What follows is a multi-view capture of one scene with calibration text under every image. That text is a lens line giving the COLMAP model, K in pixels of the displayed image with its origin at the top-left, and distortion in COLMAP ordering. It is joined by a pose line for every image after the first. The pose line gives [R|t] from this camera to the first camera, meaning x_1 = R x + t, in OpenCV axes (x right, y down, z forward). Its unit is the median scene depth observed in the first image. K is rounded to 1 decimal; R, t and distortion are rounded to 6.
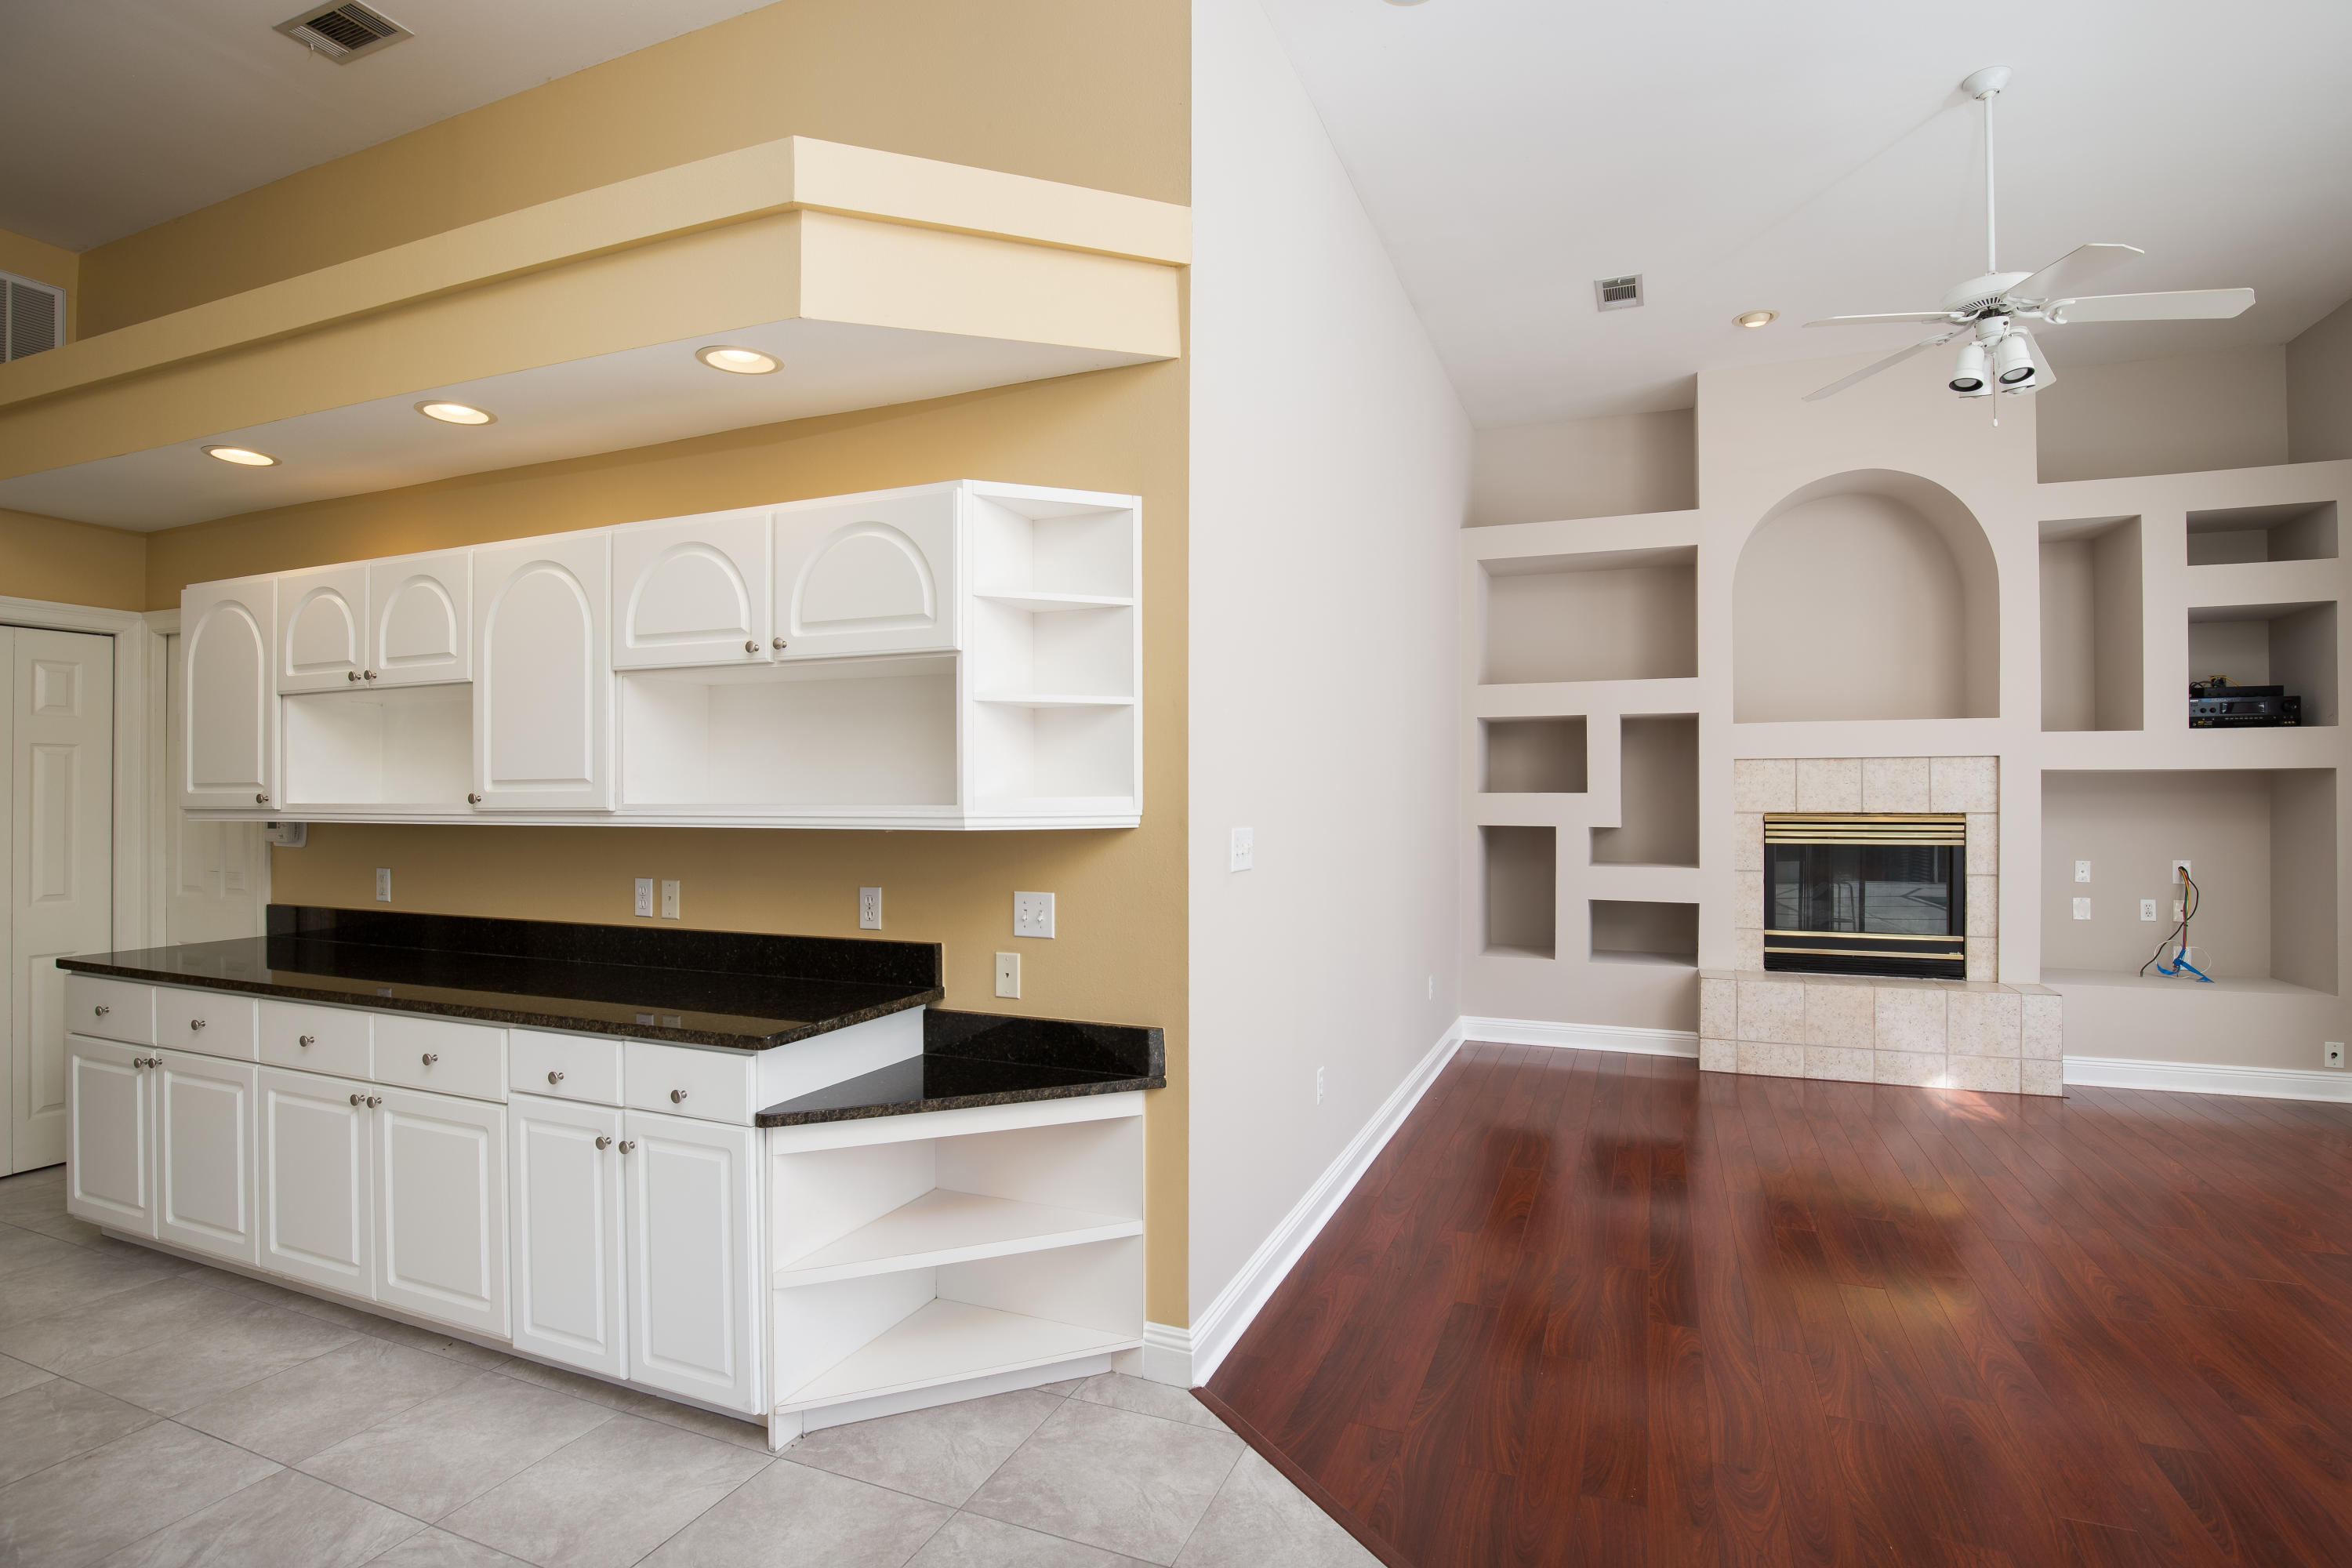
lens RADIAL K [[1122.5, 0, 1174.2], [0, 1122.5, 789.2], [0, 0, 1]] dist [0.001280, 0.000374]
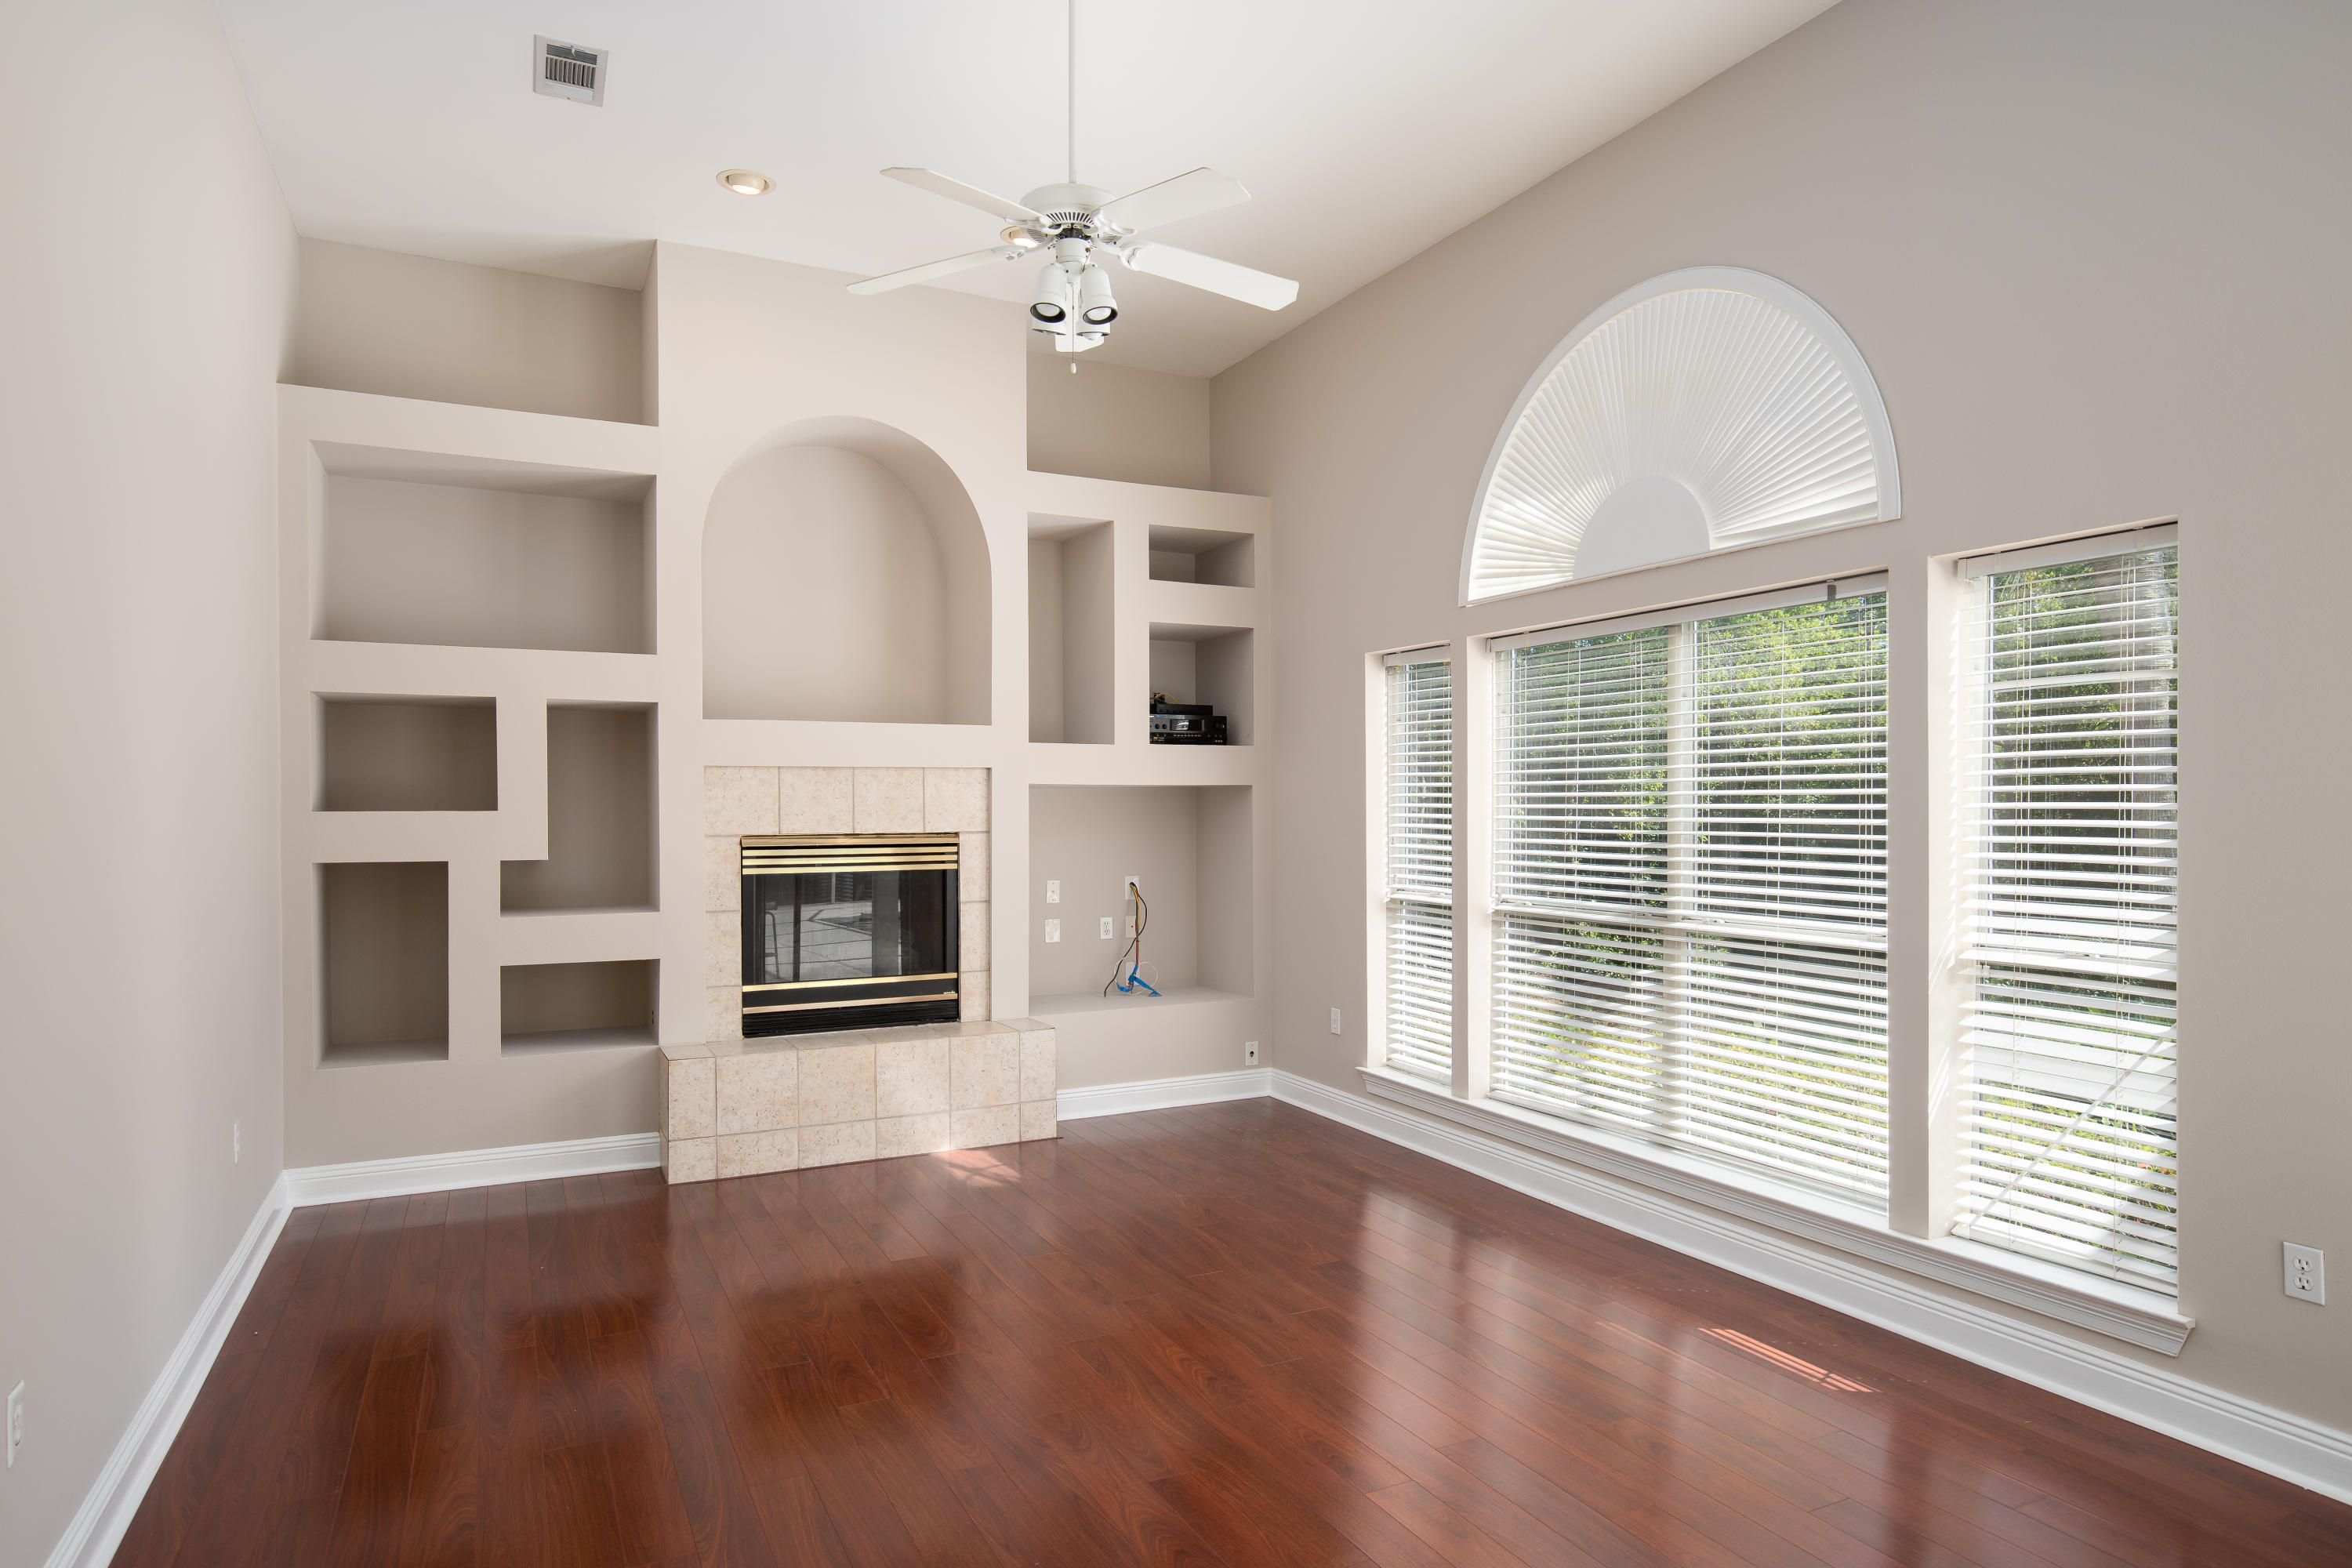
lens RADIAL K [[1341.8, 0, 1180.9], [0, 1341.8, 820.2], [0, 0, 1]] dist [0.000648, -0.002723]
pose [[0.642349, -0.011320, 0.766328, 0.009212], [0.001241, 0.999905, 0.013730, -0.002592], [-0.766411, -0.007868, 0.642302, 0.186082]]
